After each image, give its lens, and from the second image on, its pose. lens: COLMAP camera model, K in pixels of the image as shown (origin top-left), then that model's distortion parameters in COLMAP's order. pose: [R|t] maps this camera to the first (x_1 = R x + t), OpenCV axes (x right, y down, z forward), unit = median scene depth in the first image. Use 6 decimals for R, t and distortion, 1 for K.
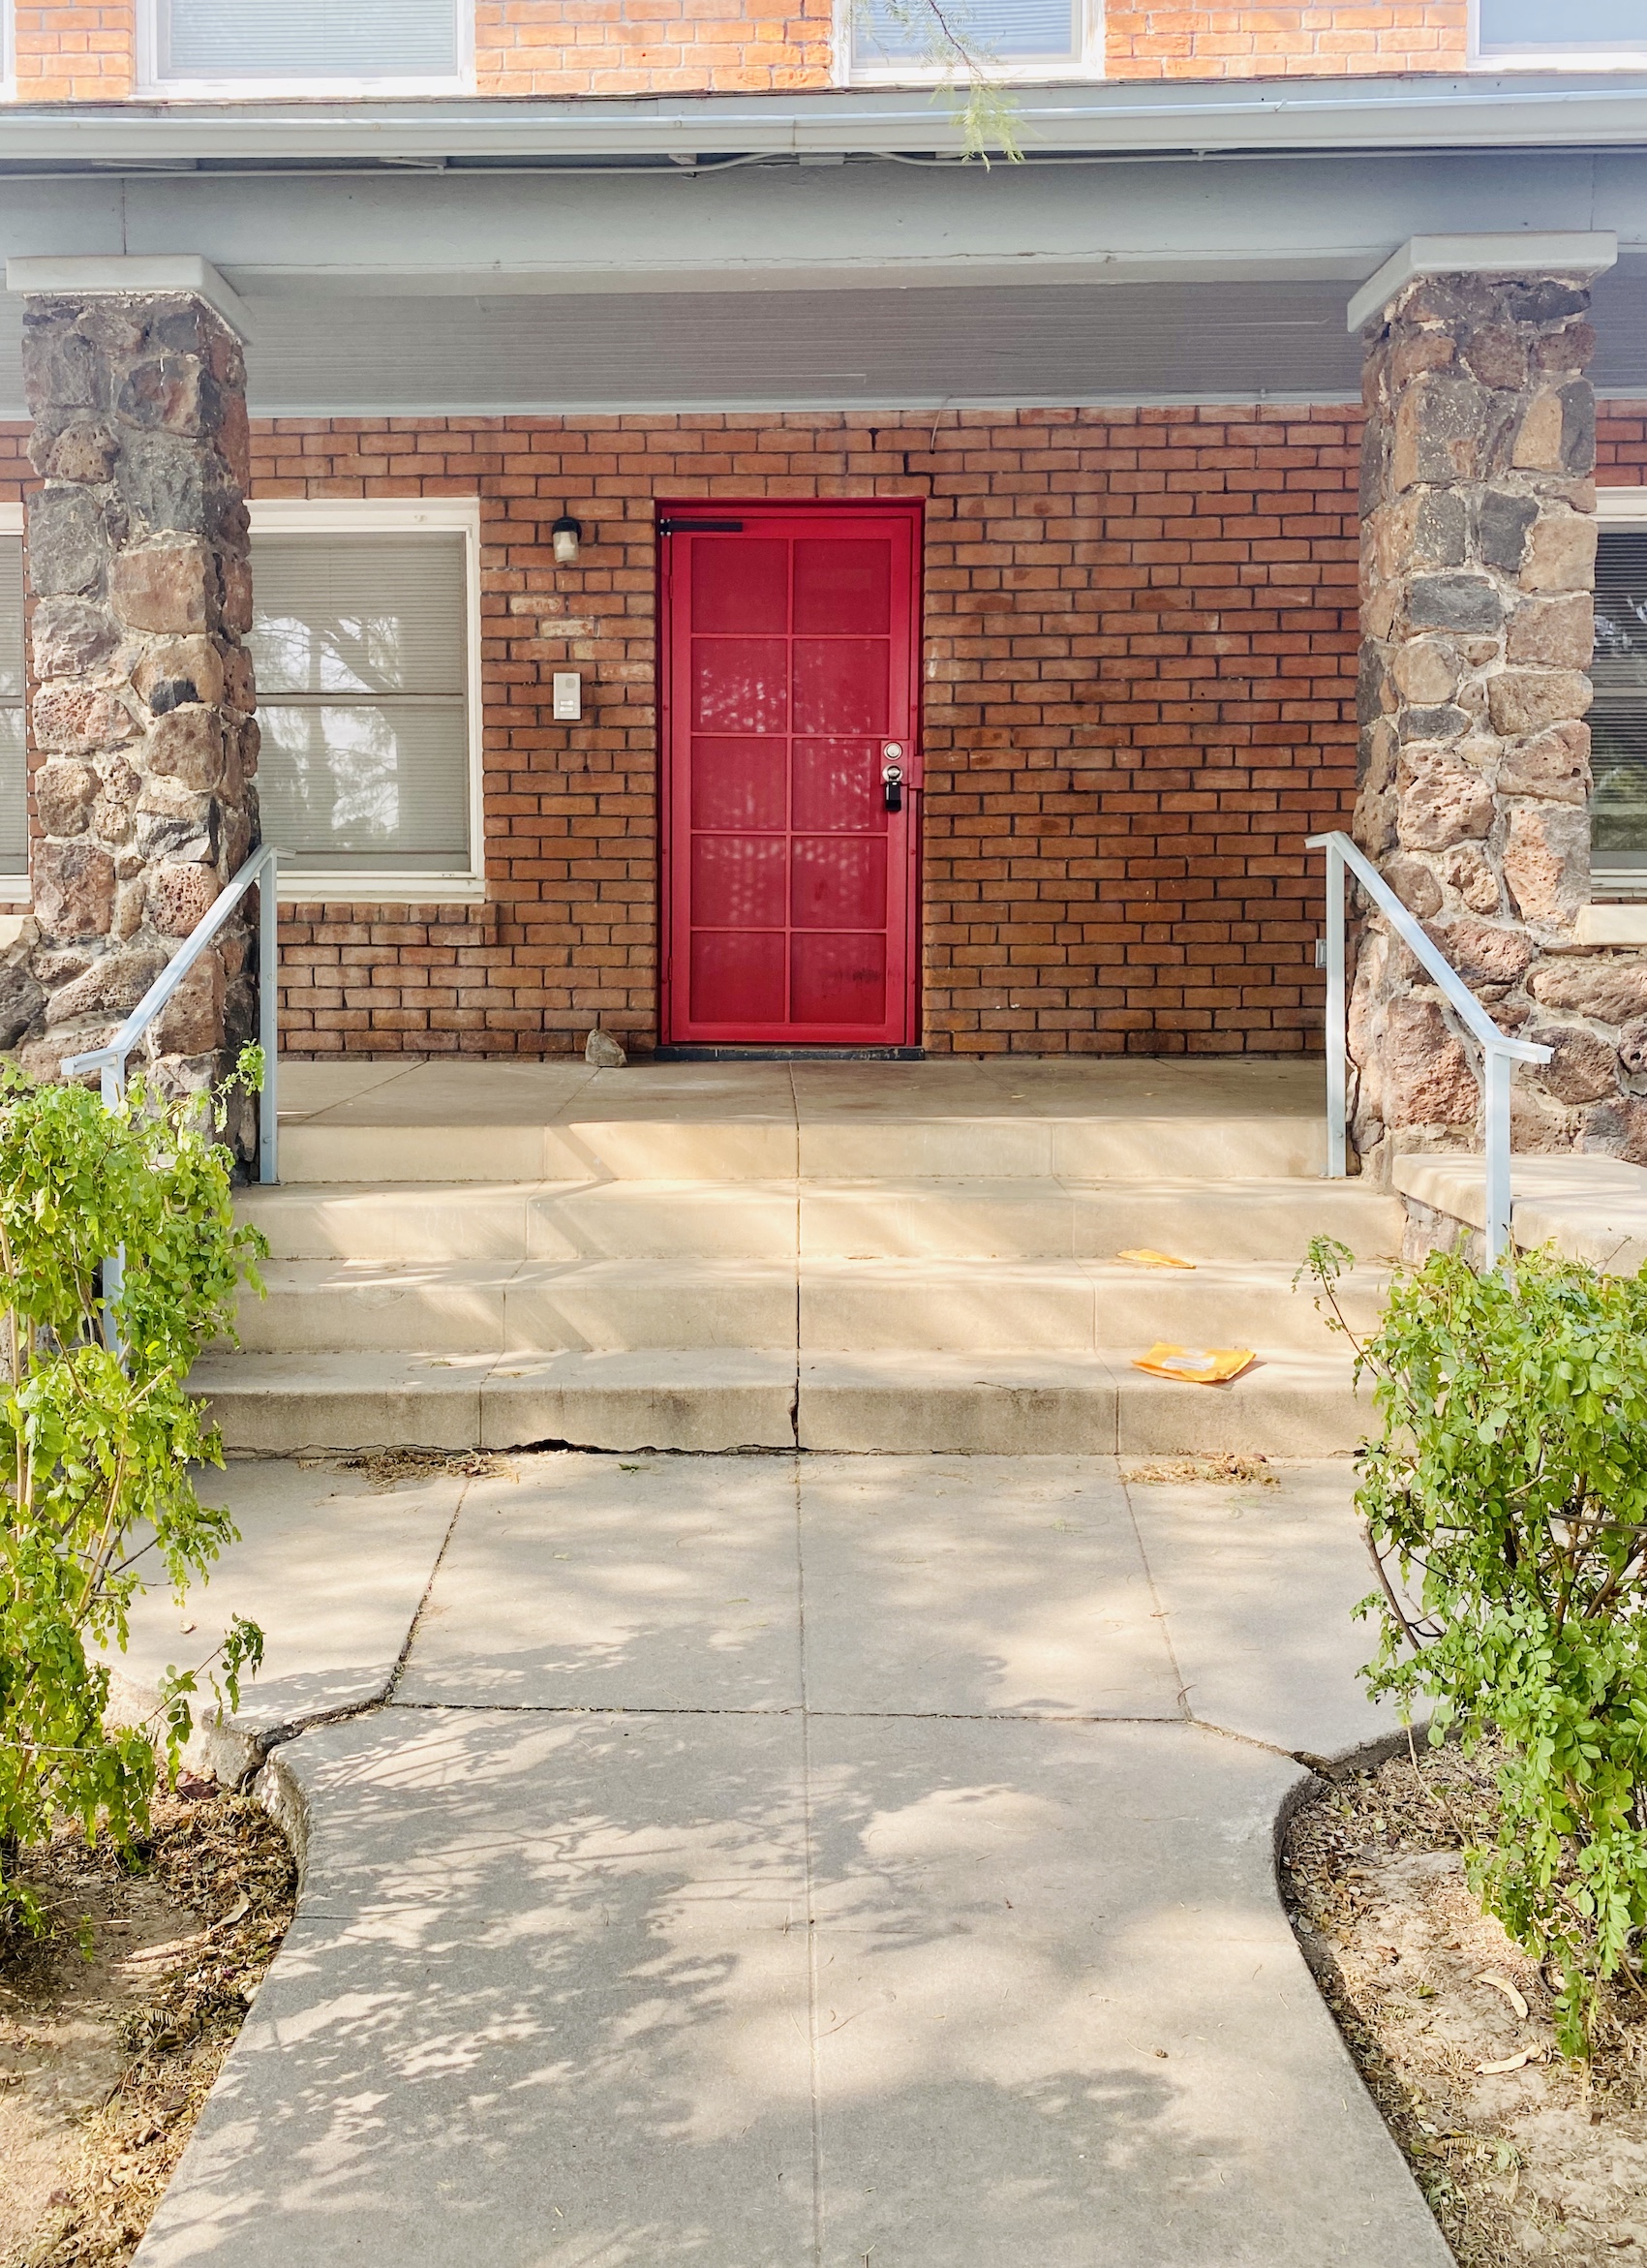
lens RADIAL K [[2181.8, 0, 822.9], [0, 2181.8, 1131.3], [0, 0, 1]] dist [0.029570, -0.006934]
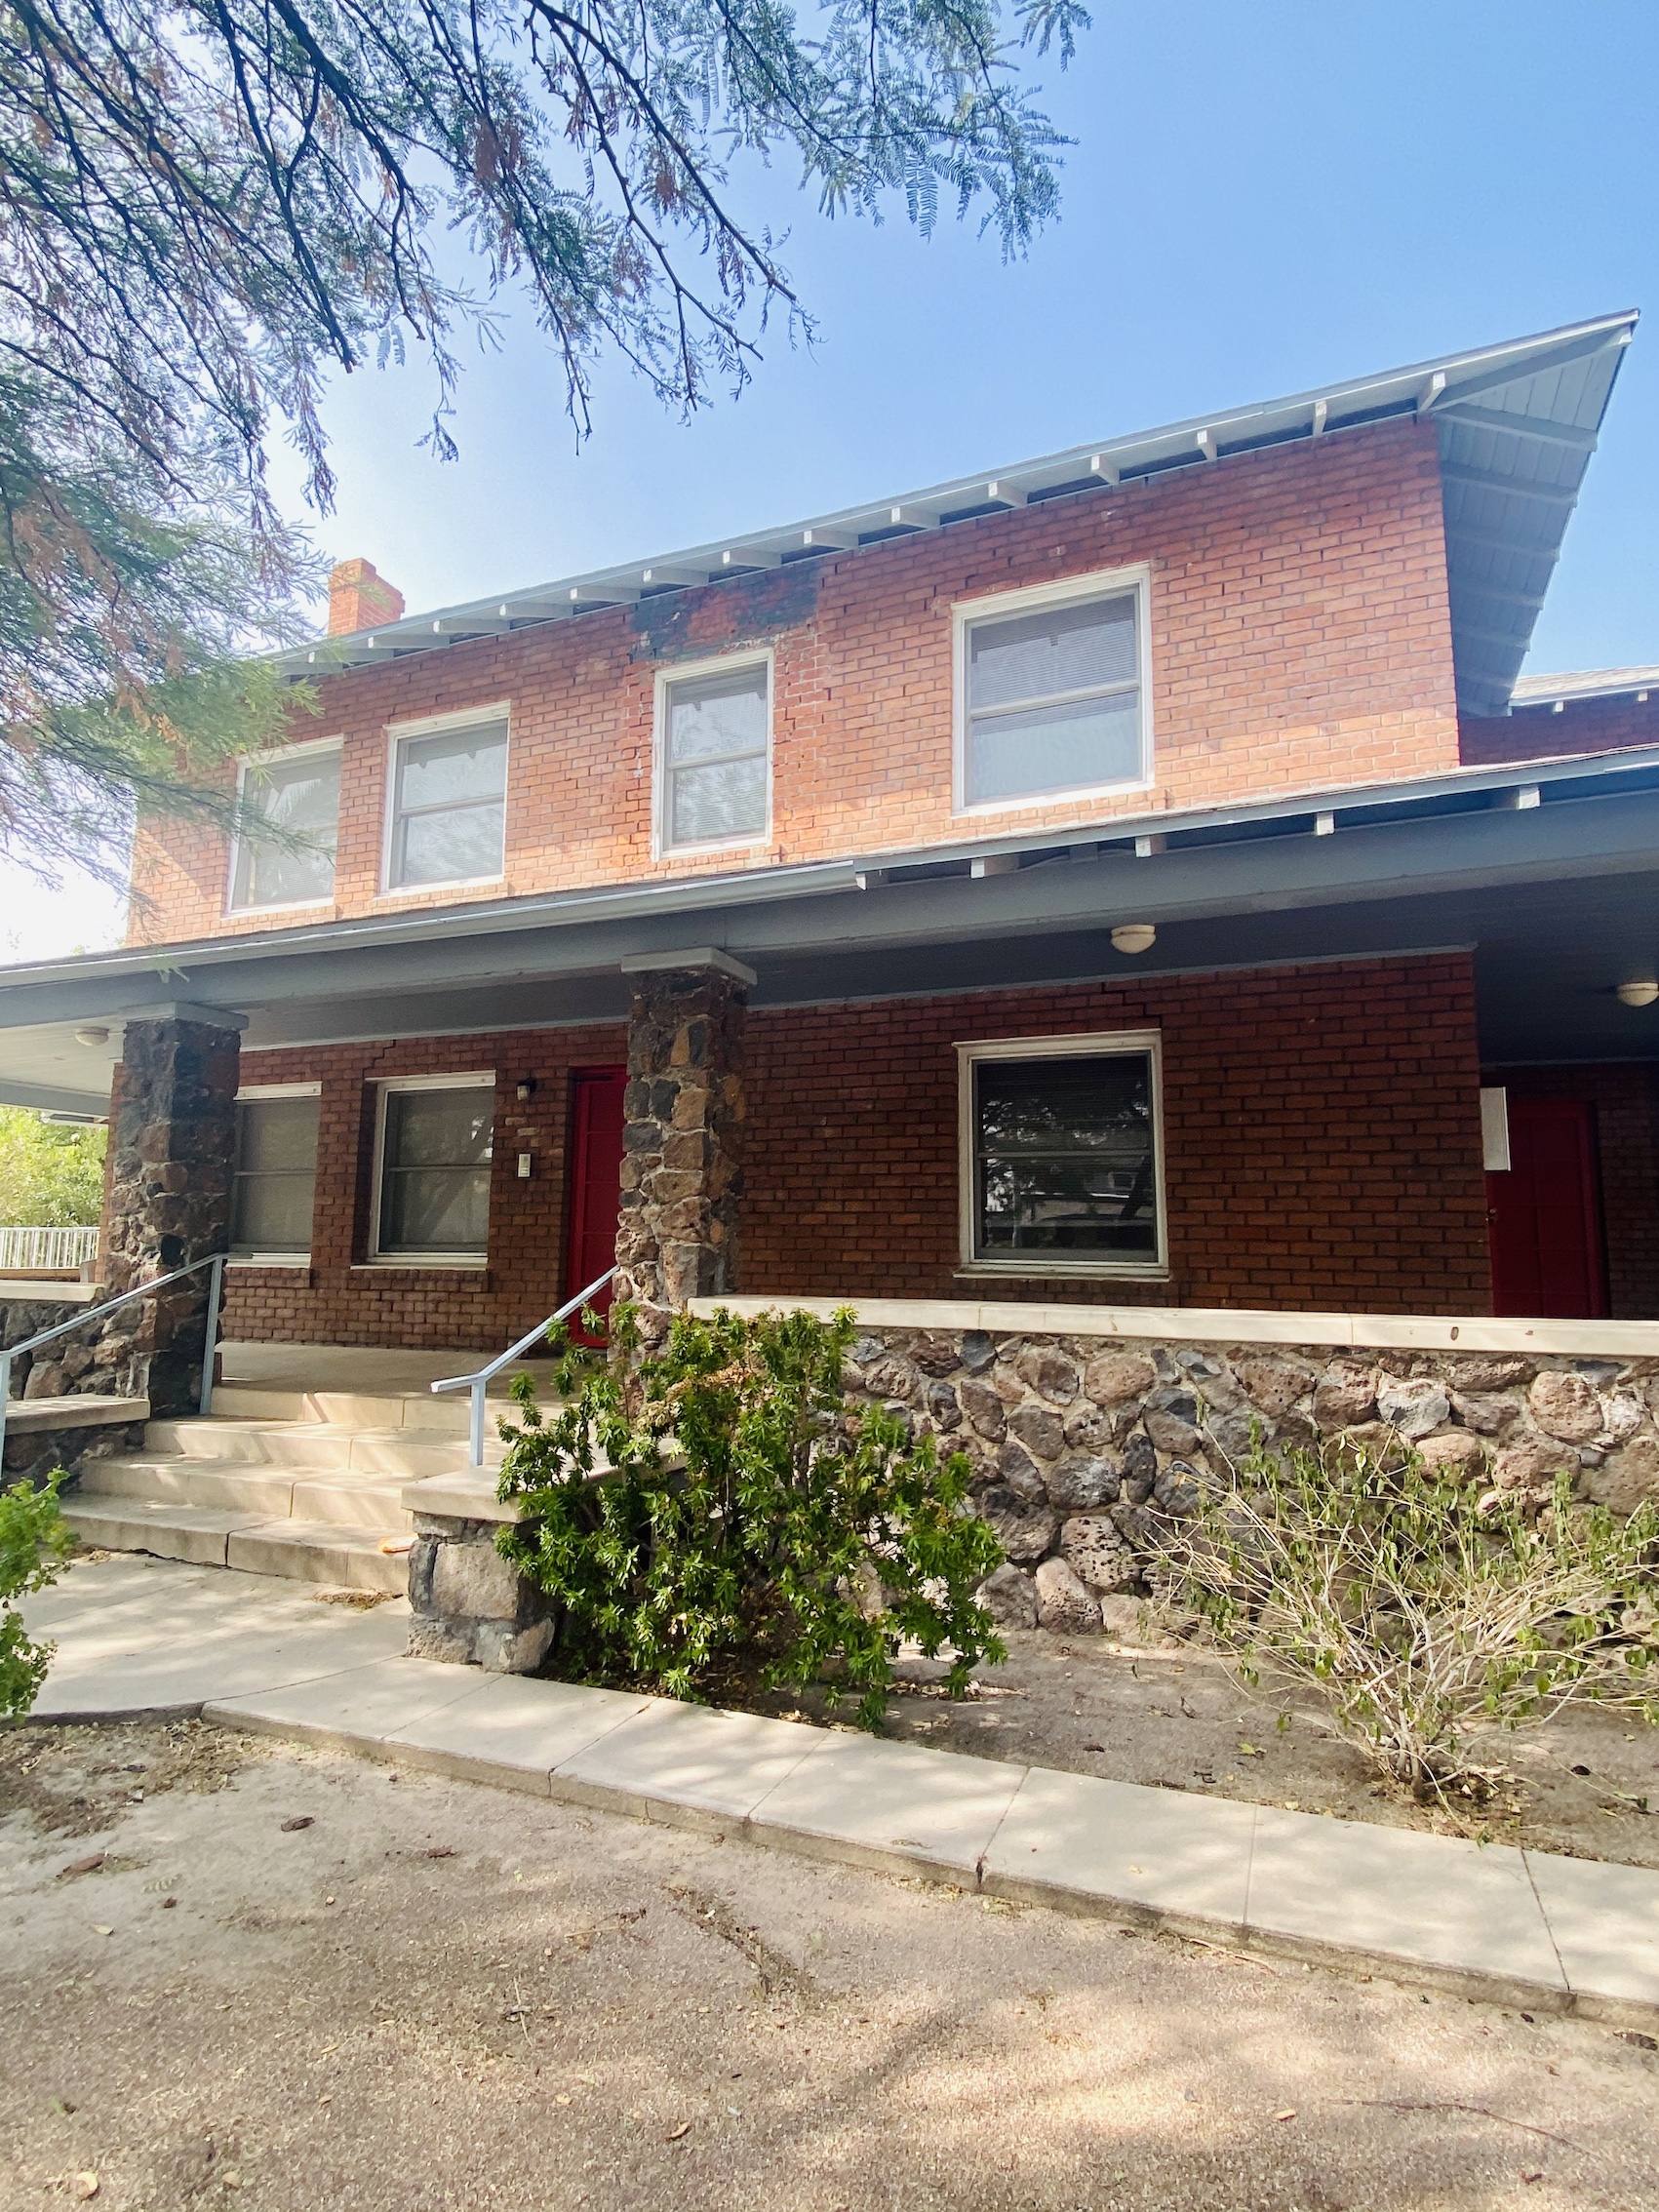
lens RADIAL K [[1326.7, 0, 828.2], [0, 1326.7, 1107.7], [0, 0, 1]] dist [0.004804, 0.000029]
pose [[0.926988, -0.032506, -0.373681, 0.587394], [-0.041012, 0.981482, -0.187115, -0.038255], [0.372843, 0.188779, 0.908488, 0.006617]]
